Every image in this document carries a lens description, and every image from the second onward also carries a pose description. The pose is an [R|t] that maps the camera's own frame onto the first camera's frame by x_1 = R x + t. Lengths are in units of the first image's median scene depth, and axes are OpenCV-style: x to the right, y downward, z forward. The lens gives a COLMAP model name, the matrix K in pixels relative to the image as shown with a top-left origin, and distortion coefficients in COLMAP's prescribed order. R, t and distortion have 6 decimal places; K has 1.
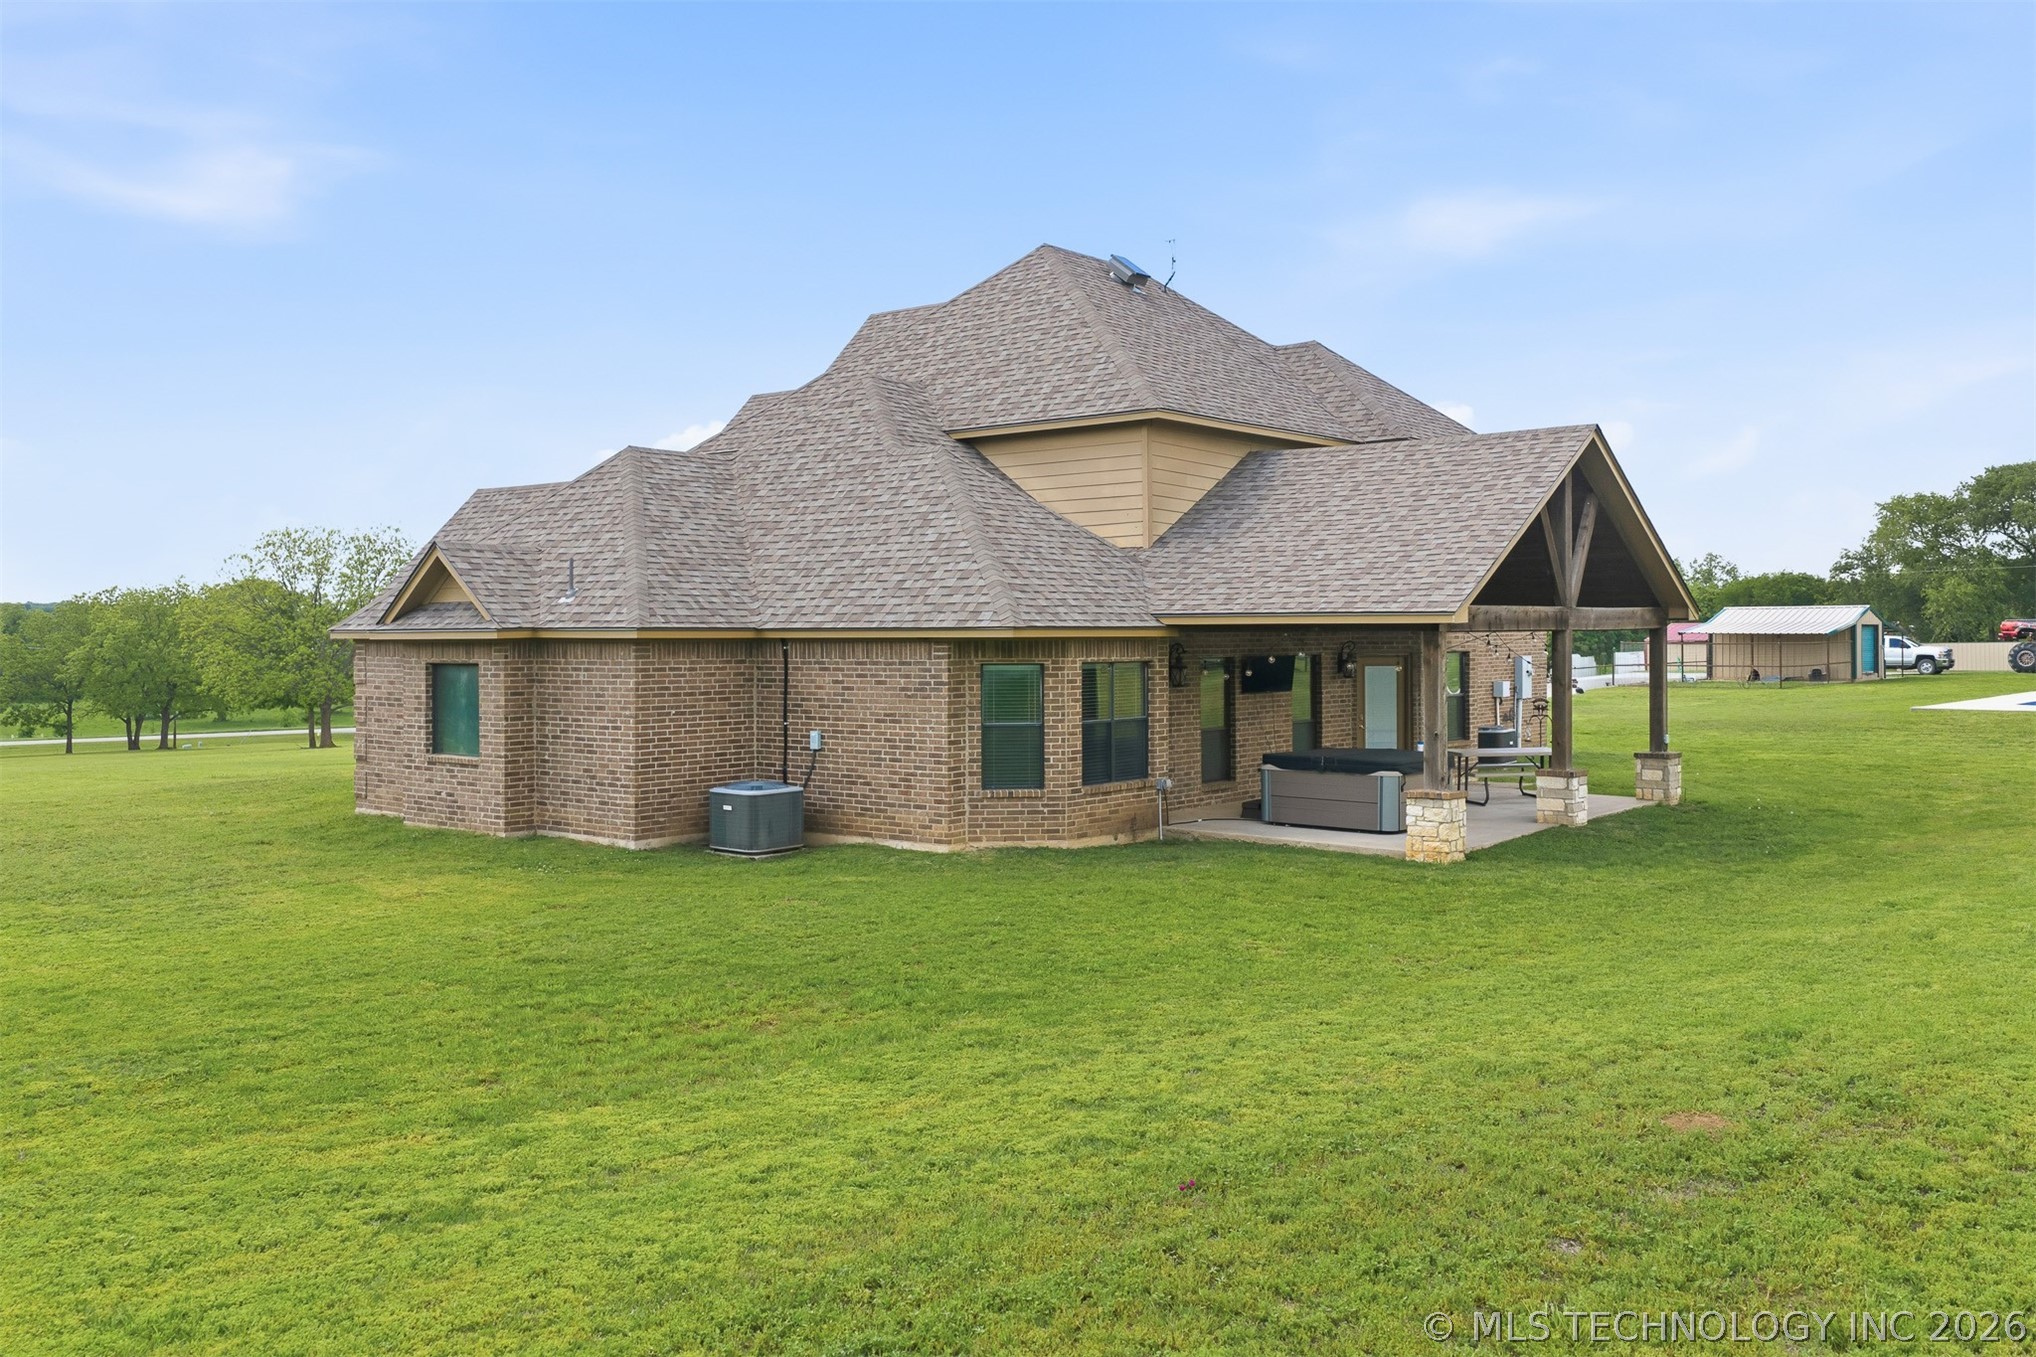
lens RADIAL K [[1696.5, 0, 1019.7], [0, 1696.5, 657.4], [0, 0, 1]] dist [0.024095, -0.050543]
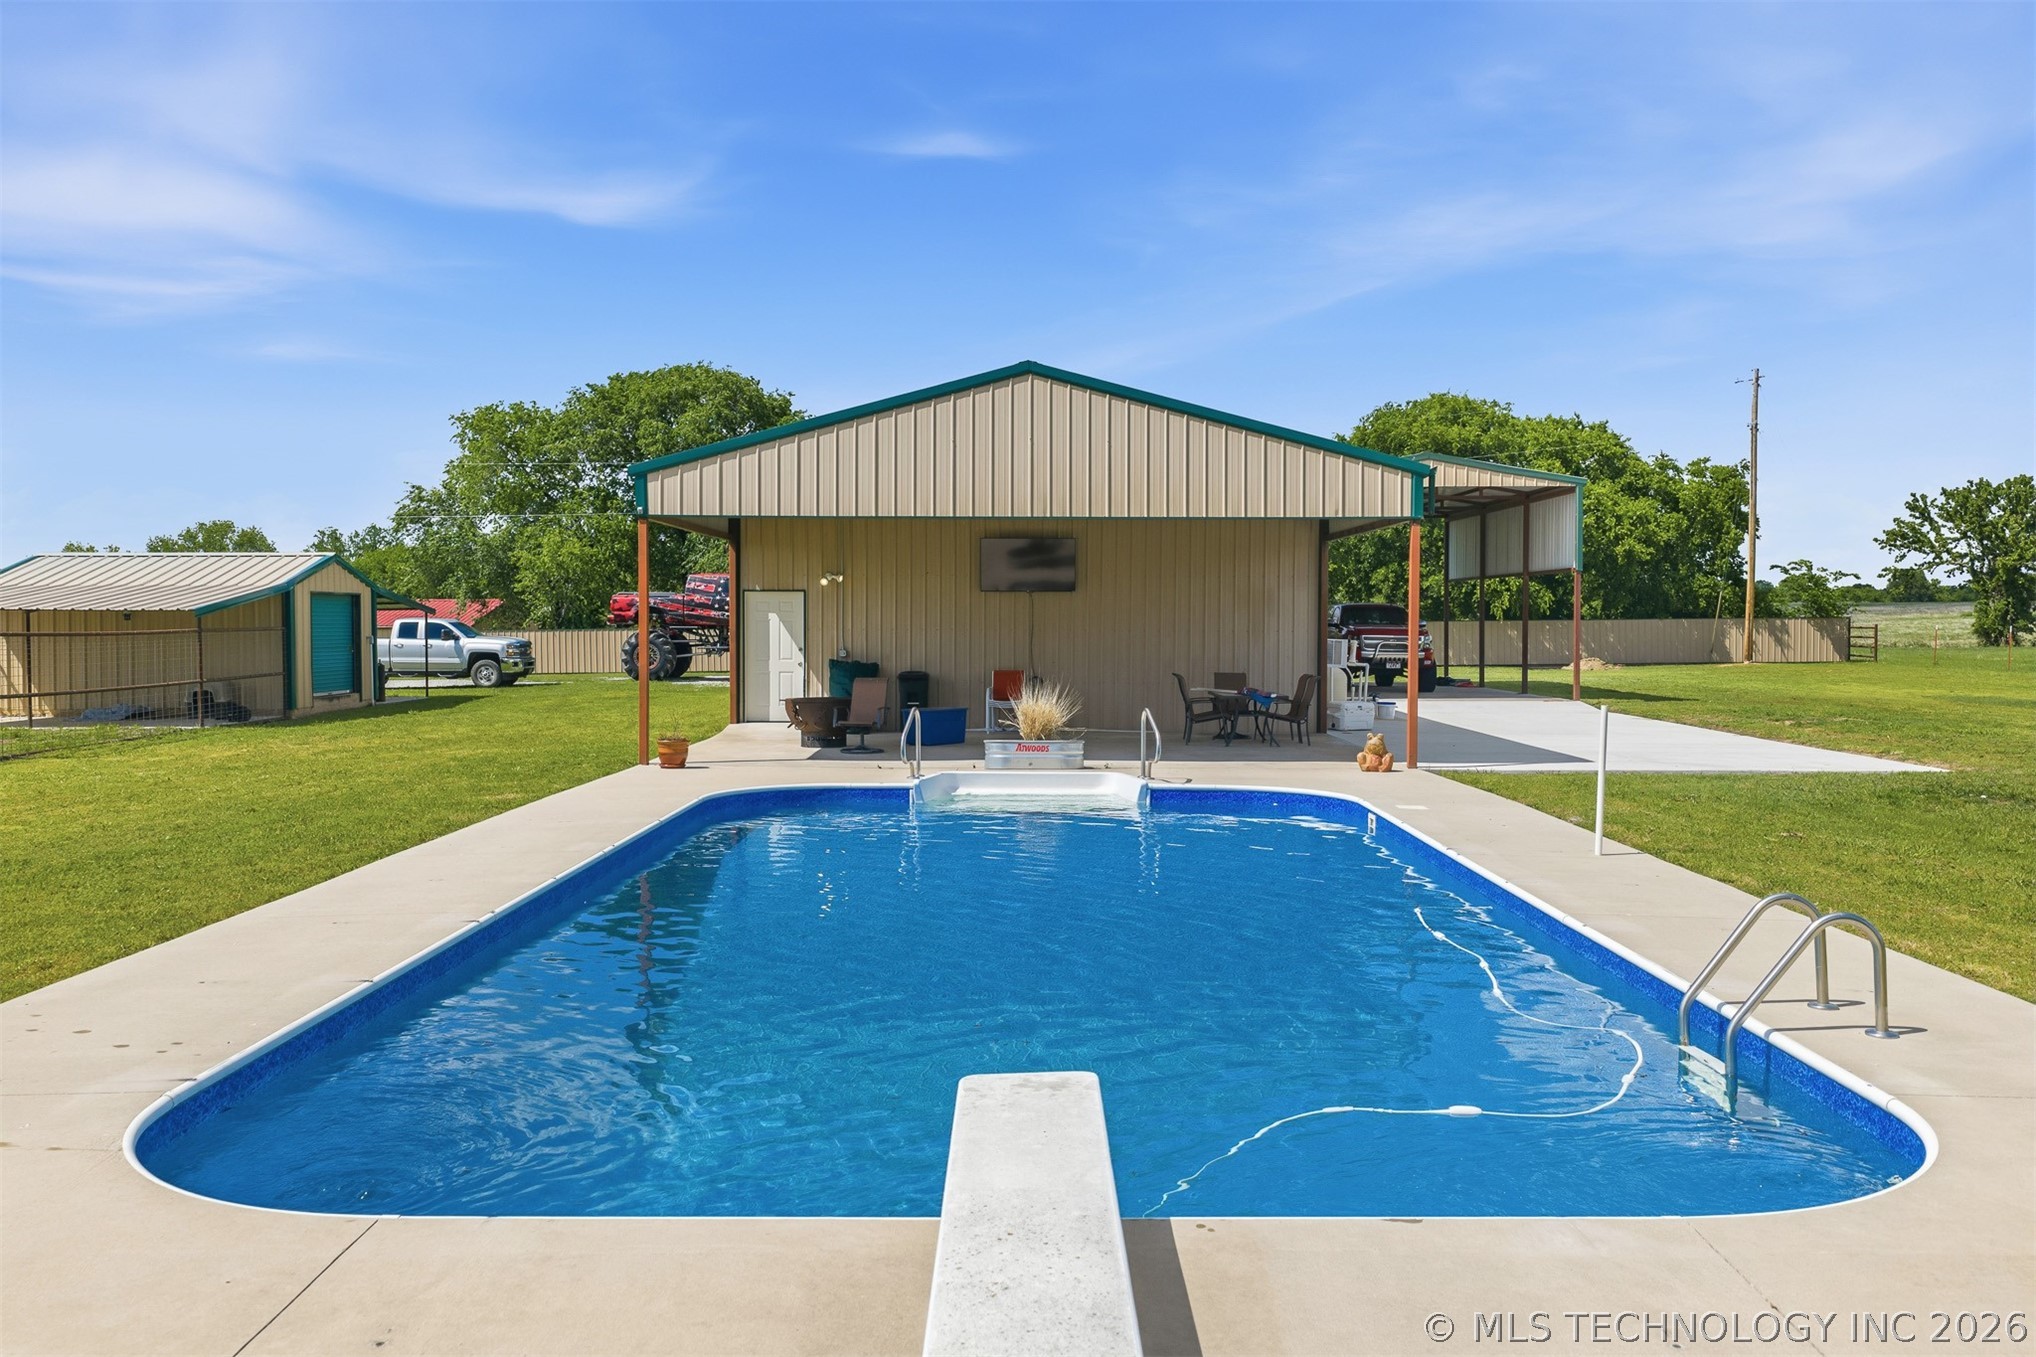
lens RADIAL K [[1696.5, 0, 1019.7], [0, 1696.5, 657.4], [0, 0, 1]] dist [0.024095, -0.050543]
pose [[0.752392, -0.013446, 0.658579, 0.295654], [0.008176, 0.999905, 0.011074, -0.004305], [-0.658665, -0.002948, 0.752430, 0.461677]]
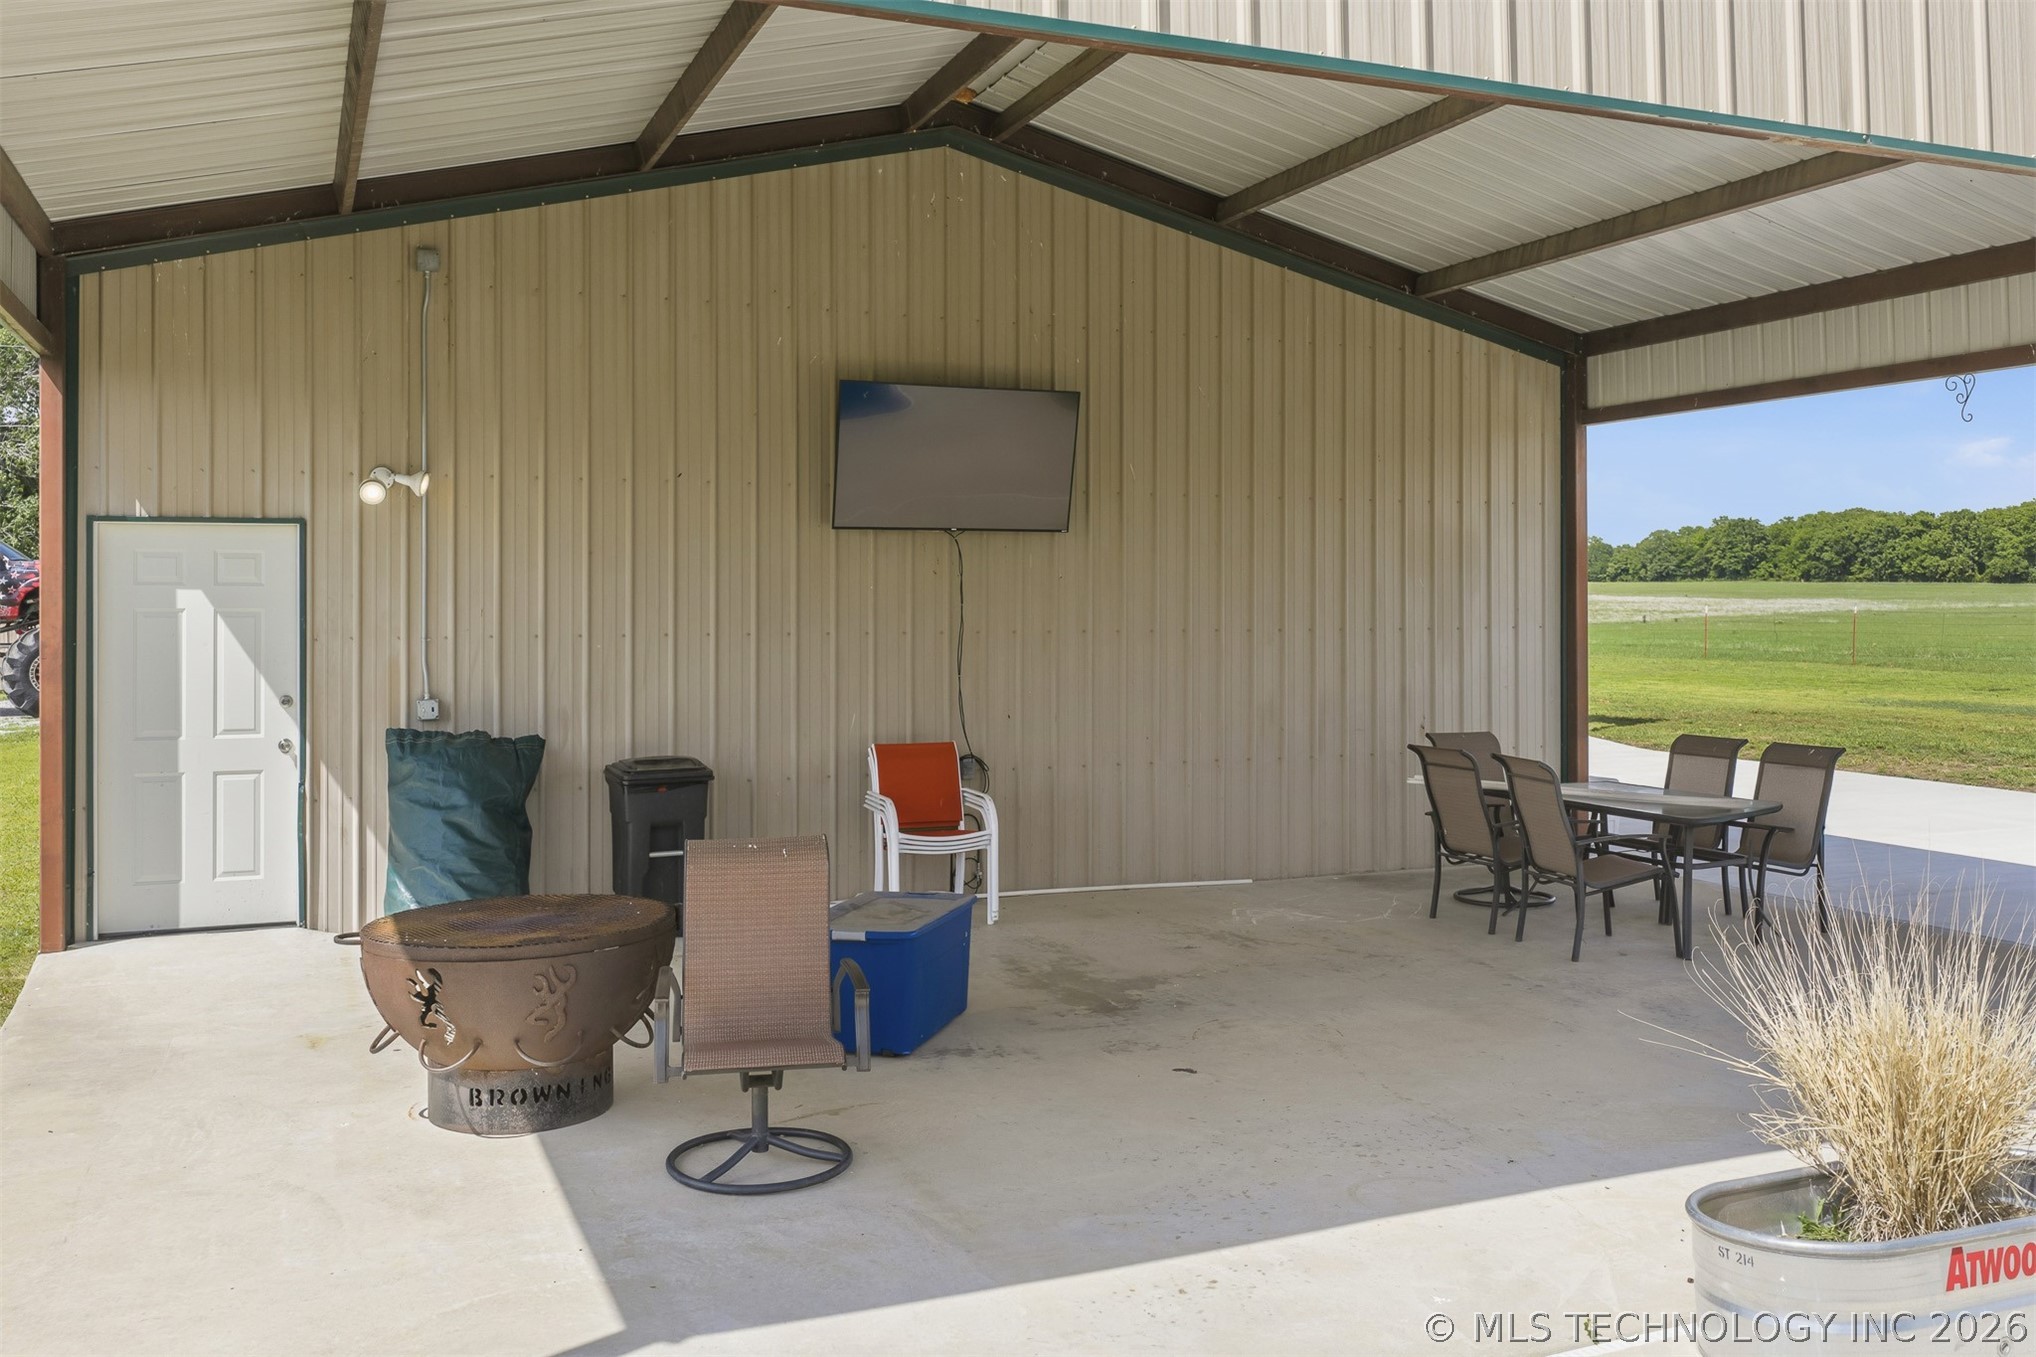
lens RADIAL K [[1703.5, 0, 1042.7], [0, 1703.5, 584.1], [0, 0, 1]] dist [-0.001226, -0.006351]
pose [[0.421245, 0.006265, 0.906925, 0.398827], [0.016299, 0.999762, -0.014477, -0.007428], [-0.906800, 0.020880, 0.421043, 0.641361]]
